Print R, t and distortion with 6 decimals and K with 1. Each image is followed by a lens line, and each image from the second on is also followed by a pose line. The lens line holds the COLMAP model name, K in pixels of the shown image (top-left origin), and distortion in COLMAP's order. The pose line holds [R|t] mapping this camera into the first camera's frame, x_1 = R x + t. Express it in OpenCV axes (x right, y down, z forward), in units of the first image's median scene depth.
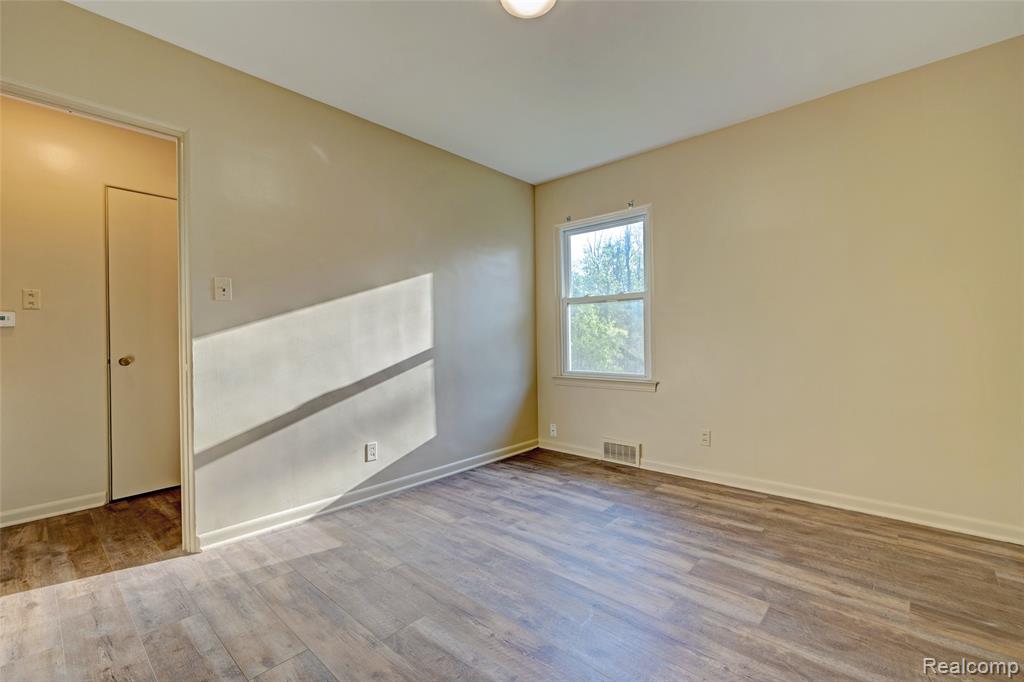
lens RADIAL K [[443.2, 0, 512.0], [0, 443.2, 341.0], [0, 0, 1]] dist [0.003371, 0.000421]
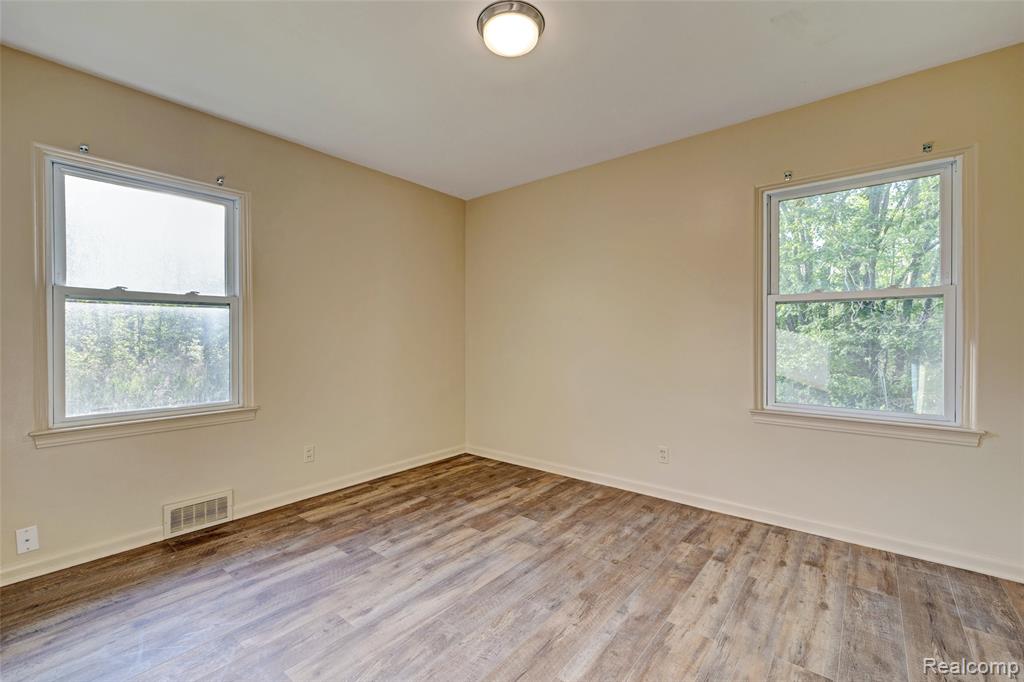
lens RADIAL K [[431.2, 0, 512.0], [0, 431.2, 341.0], [0, 0, 1]] dist [0.001101, 0.000187]
pose [[-0.051796, 0.003795, 0.998650, -0.650041], [0.003739, 0.999987, -0.003606, -0.037433], [-0.998651, 0.003547, -0.051810, 0.687557]]
